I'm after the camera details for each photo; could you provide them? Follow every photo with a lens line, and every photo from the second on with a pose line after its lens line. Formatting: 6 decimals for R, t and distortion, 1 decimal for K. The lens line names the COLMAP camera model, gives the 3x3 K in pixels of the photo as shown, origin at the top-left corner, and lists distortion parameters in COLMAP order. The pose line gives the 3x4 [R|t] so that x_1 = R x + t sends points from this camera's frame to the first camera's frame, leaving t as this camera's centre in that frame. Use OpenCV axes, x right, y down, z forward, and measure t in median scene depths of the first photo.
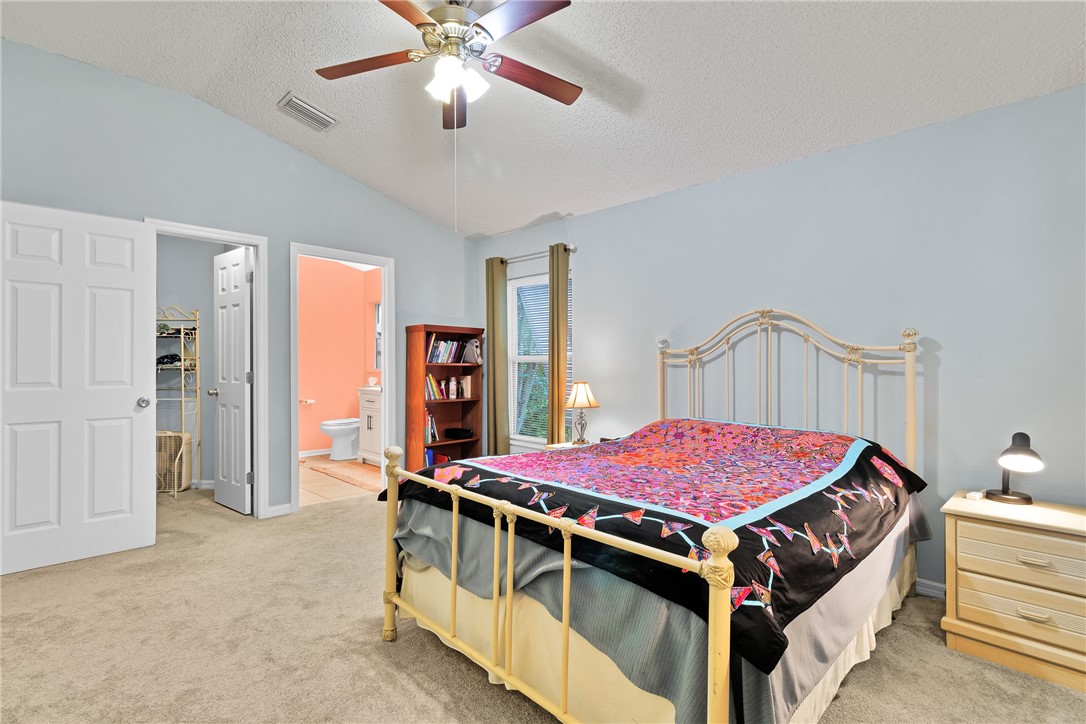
lens RADIAL K [[520.8, 0, 540.3], [0, 520.8, 359.0], [0, 0, 1]] dist [-0.002830, 0.002479]
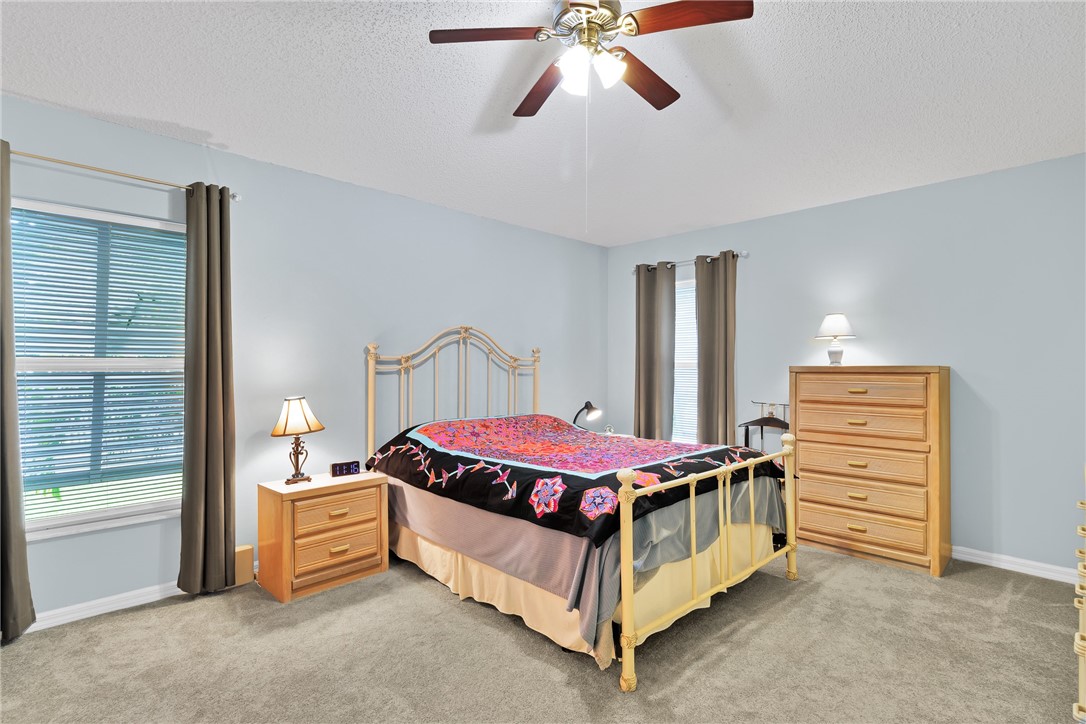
lens RADIAL K [[520.8, 0, 540.4], [0, 520.8, 363.3], [0, 0, 1]] dist [-0.002830, 0.002479]
pose [[-0.023027, -0.000886, 0.999734, -0.823978], [0.001218, 0.999999, 0.000914, -0.007157], [-0.999734, 0.001239, -0.023026, 0.837713]]
